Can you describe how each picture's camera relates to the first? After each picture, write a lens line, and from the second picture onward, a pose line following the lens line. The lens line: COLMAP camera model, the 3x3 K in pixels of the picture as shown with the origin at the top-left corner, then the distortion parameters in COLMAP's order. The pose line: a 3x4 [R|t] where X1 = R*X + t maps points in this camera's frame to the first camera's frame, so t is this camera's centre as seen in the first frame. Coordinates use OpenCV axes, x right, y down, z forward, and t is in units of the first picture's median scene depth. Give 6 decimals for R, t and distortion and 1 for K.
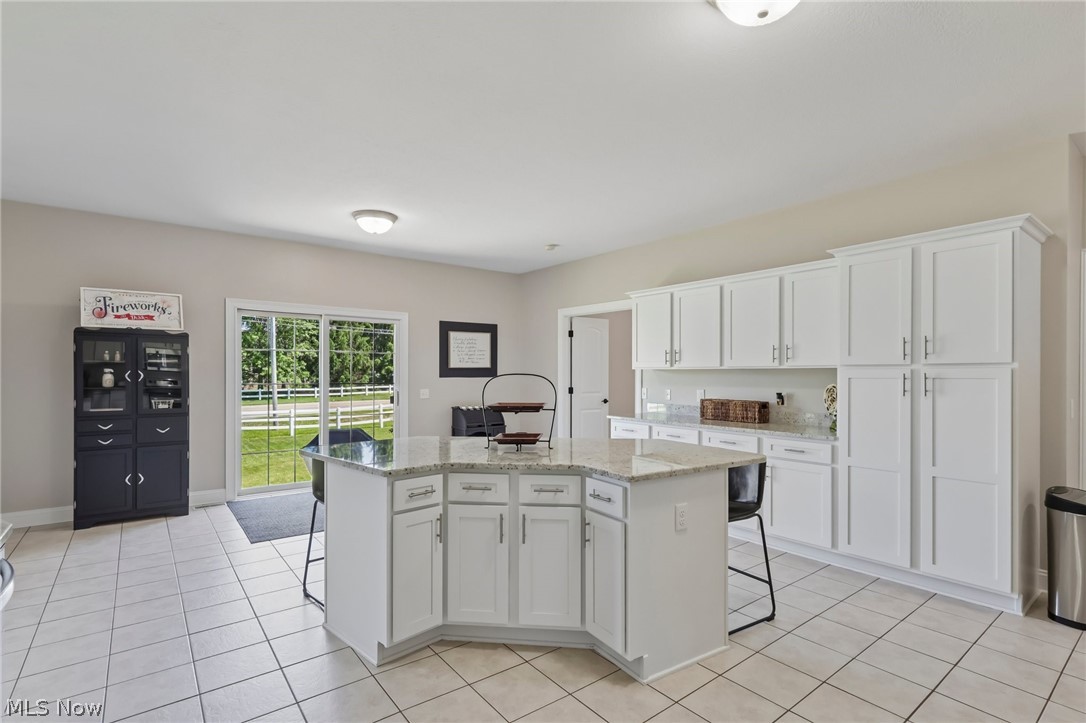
lens RADIAL K [[518.0, 0, 551.3], [0, 518.0, 383.4], [0, 0, 1]] dist [-0.010040, 0.001538]
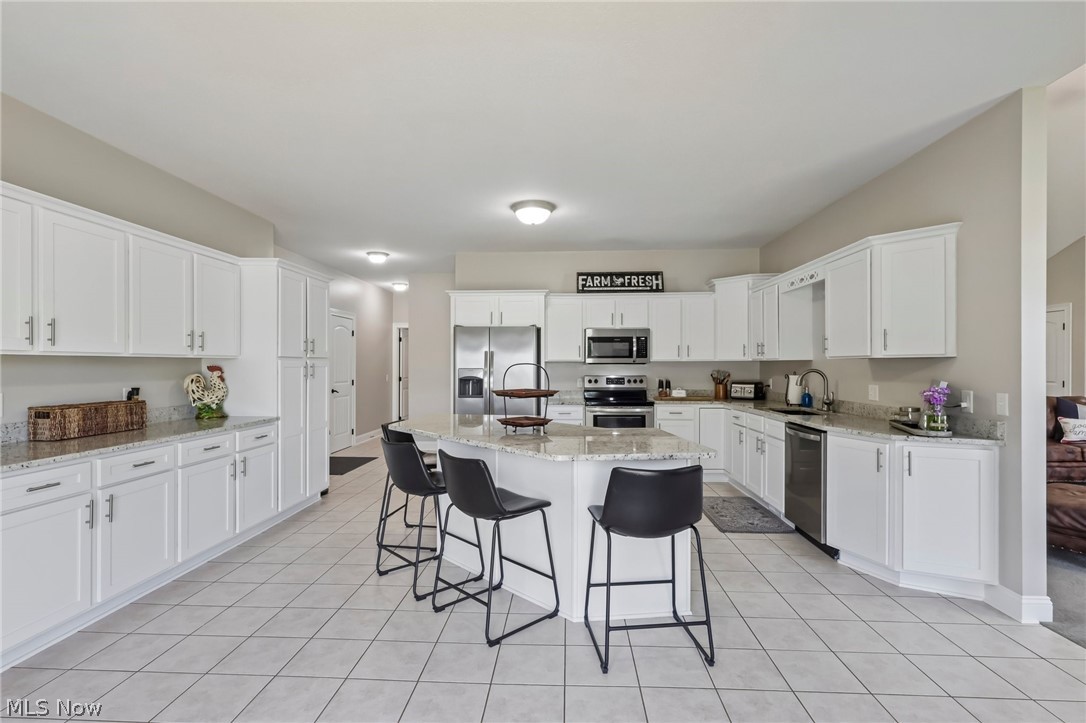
lens RADIAL K [[518.0, 0, 541.4], [0, 518.0, 363.9], [0, 0, 1]] dist [-0.010040, 0.001538]
pose [[-0.751590, -0.002732, 0.659624, -0.527597], [0.011424, 0.999788, 0.017157, -0.023223], [-0.659531, 0.020431, -0.751400, 1.154050]]
